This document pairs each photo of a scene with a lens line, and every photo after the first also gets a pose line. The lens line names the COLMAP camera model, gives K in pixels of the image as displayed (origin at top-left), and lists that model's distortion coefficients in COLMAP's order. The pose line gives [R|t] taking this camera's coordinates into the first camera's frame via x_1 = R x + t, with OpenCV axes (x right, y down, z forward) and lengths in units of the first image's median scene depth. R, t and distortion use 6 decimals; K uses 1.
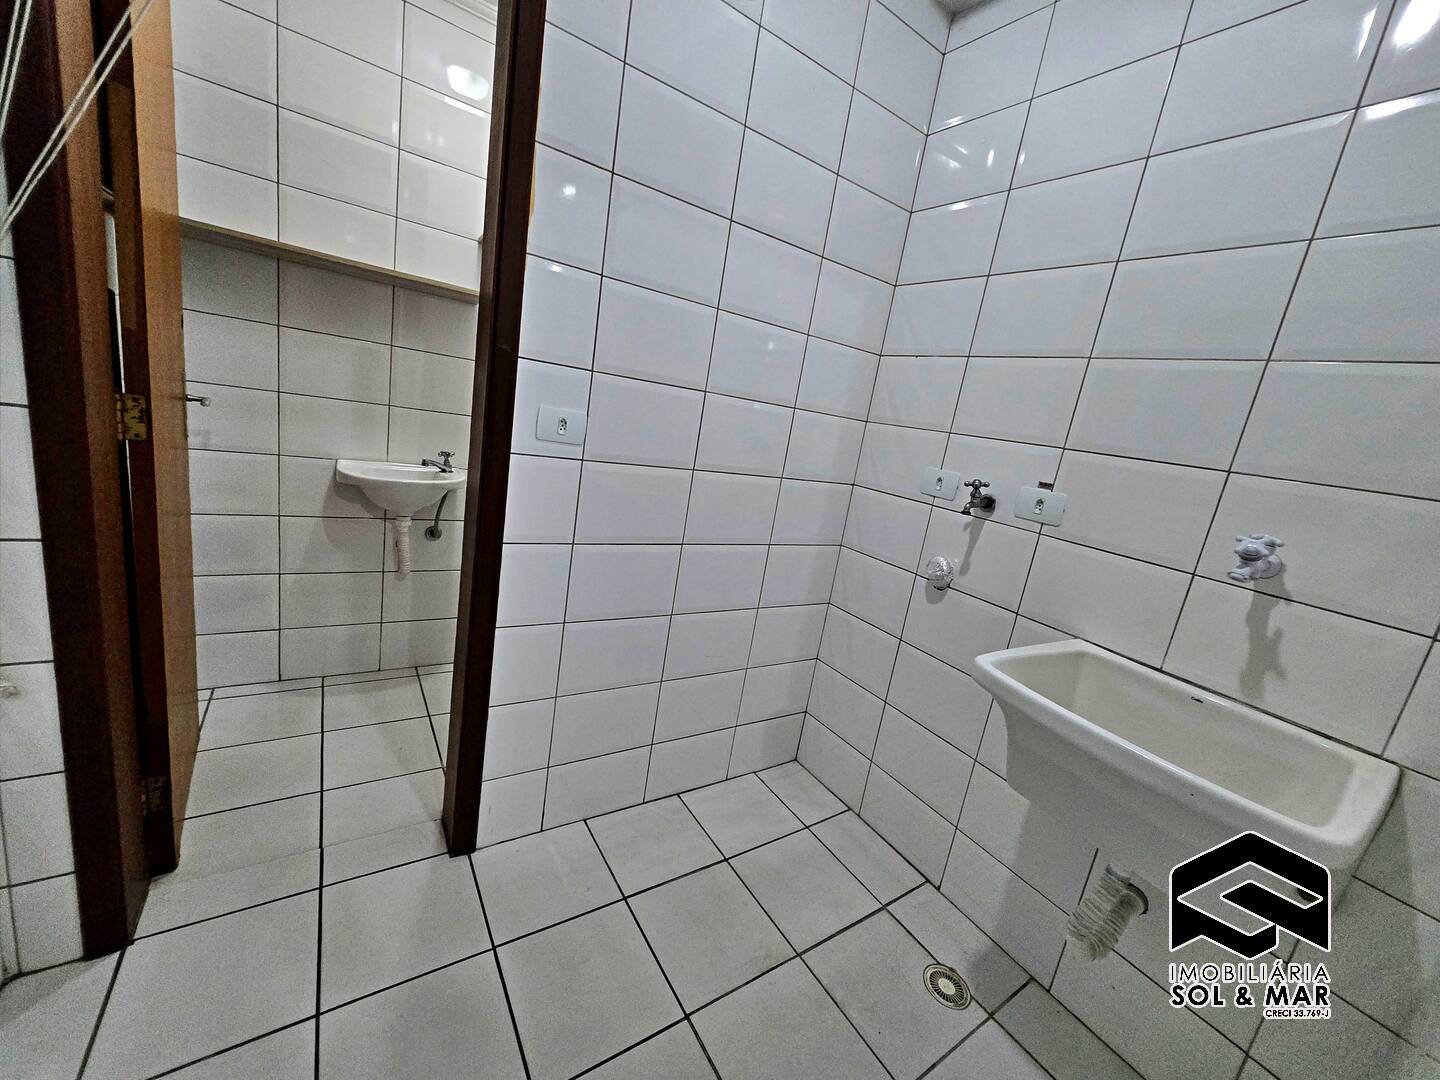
lens RADIAL K [[564.7, 0, 723.5], [0, 564.7, 528.4], [0, 0, 1]] dist [-0.003600, 0.000835]
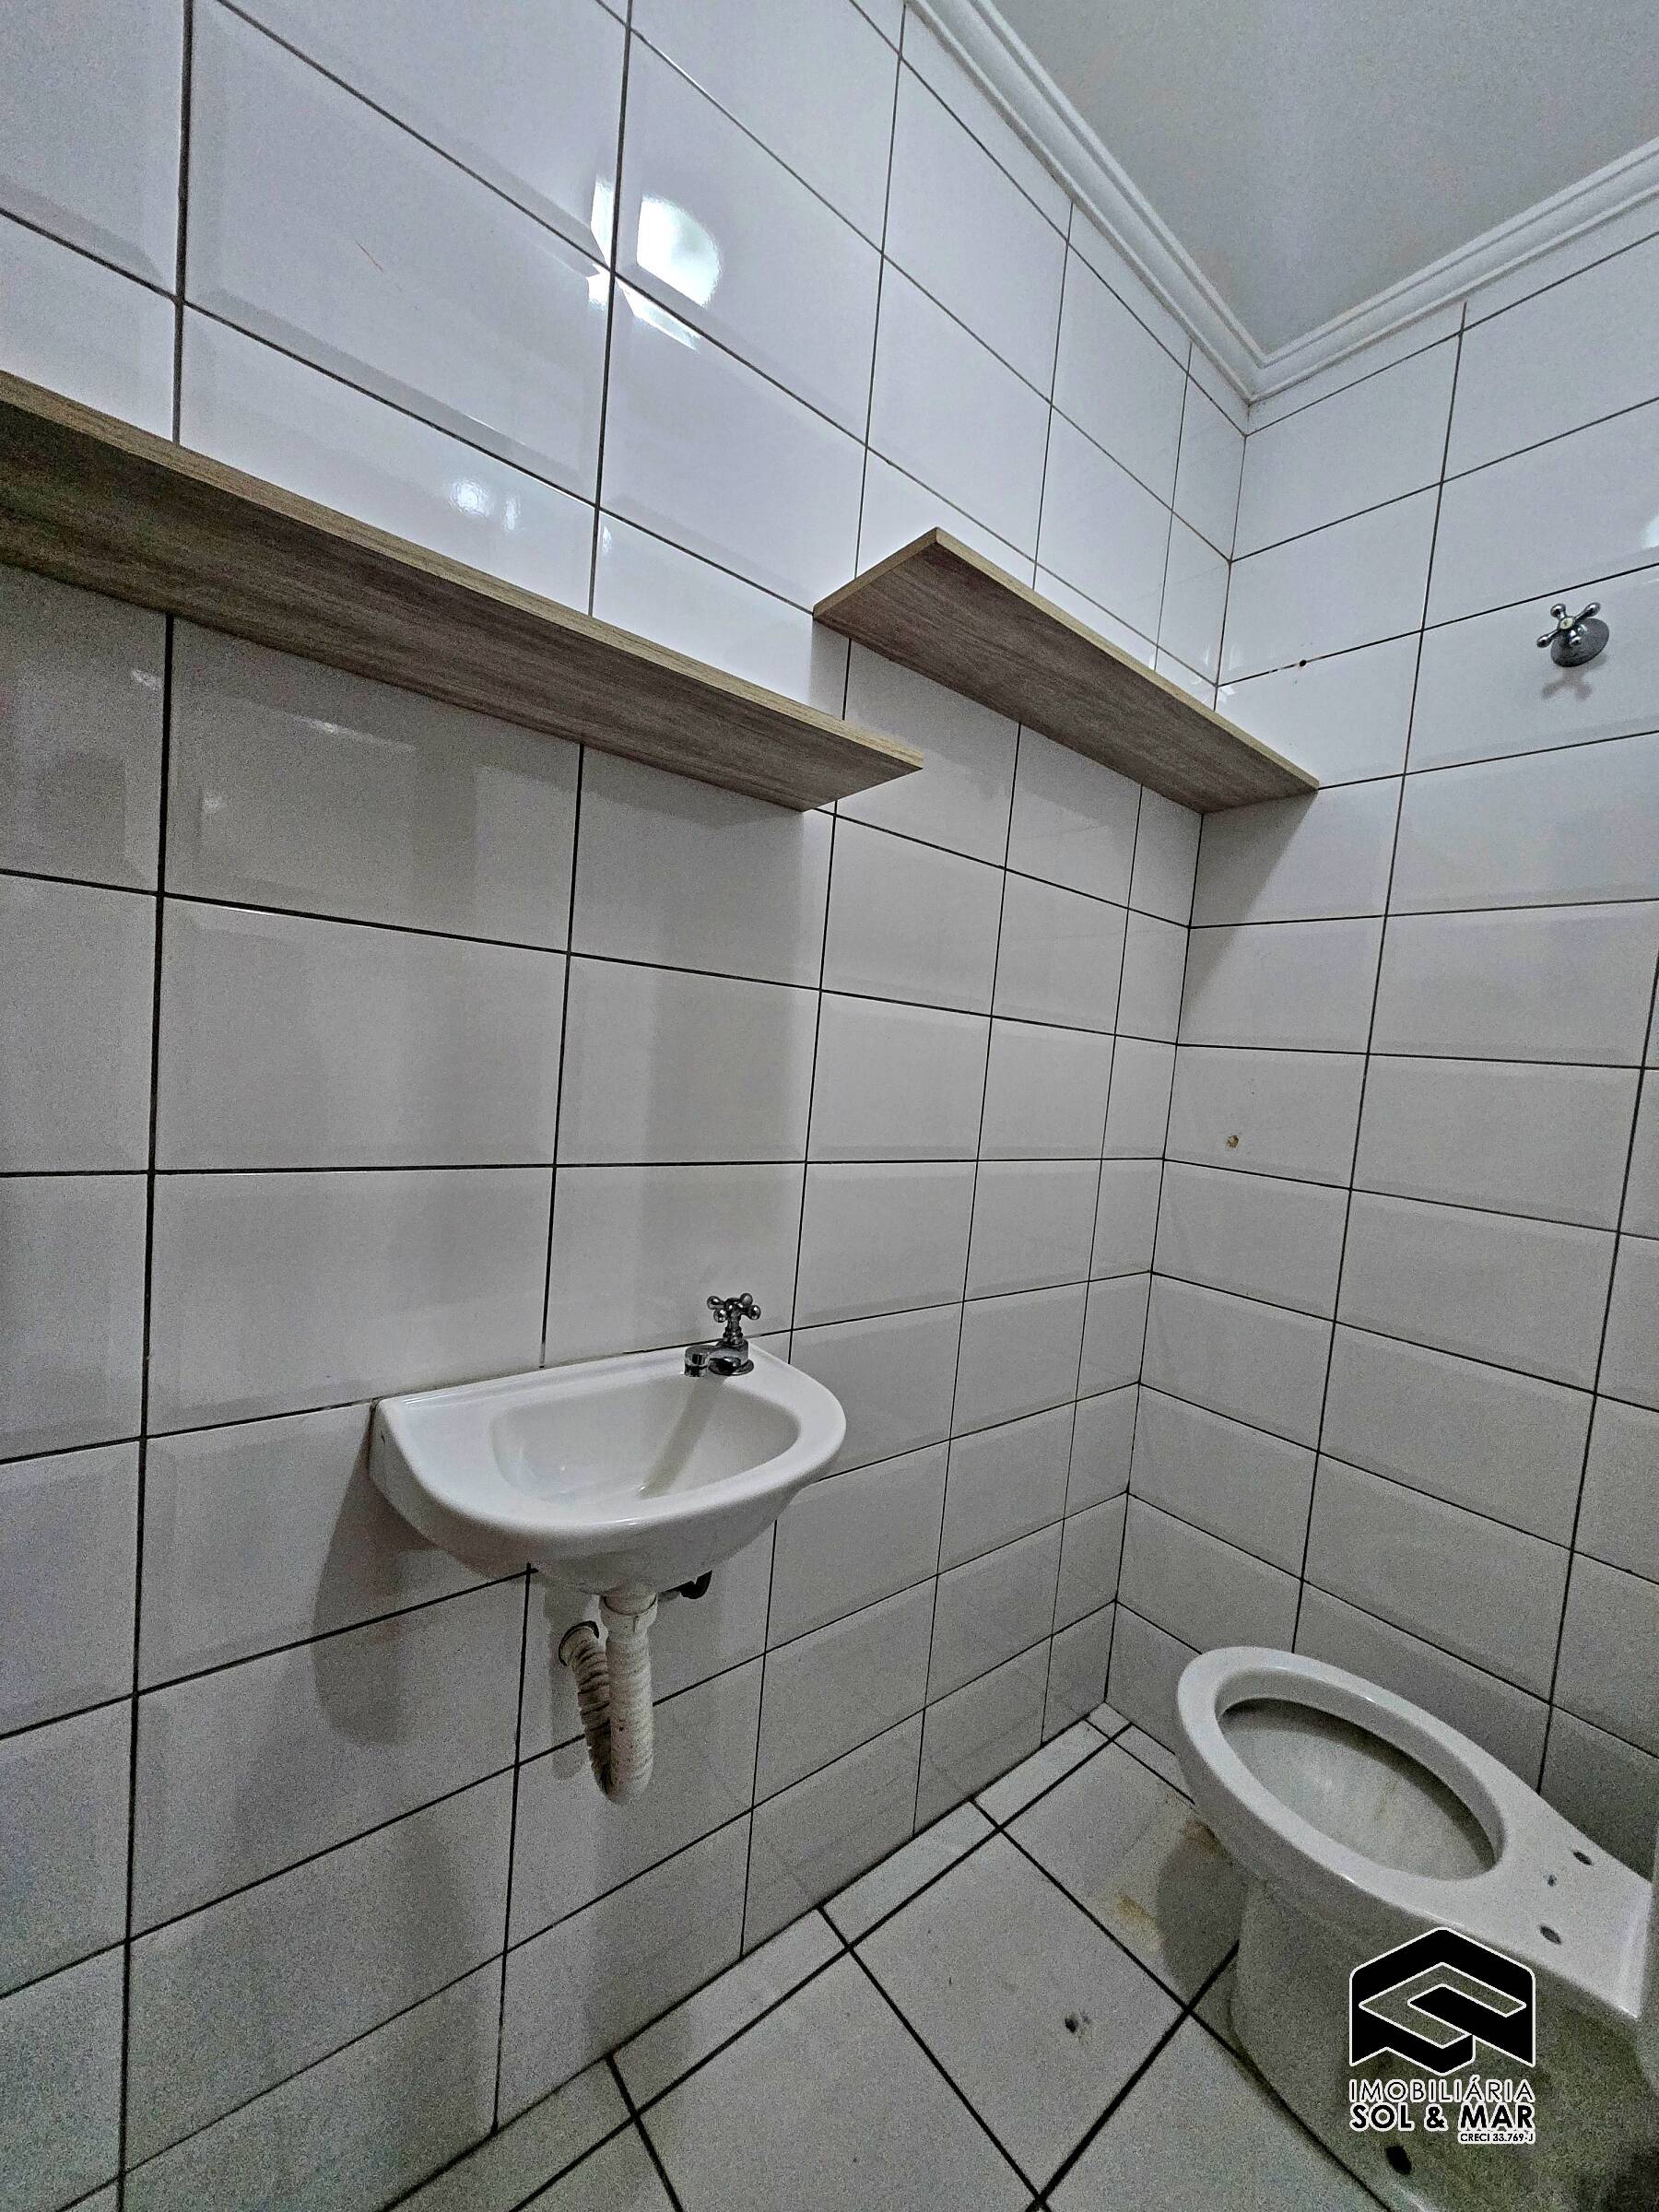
lens RADIAL K [[867.5, 0, 825.5], [0, 867.5, 1107.6], [0, 0, 1]] dist [-0.003600, 0.000835]
pose [[0.994467, -0.085671, 0.060787, -0.462460], [0.092536, 0.988335, -0.120956, -0.174170], [-0.049715, 0.125912, 0.990795, 0.552307]]
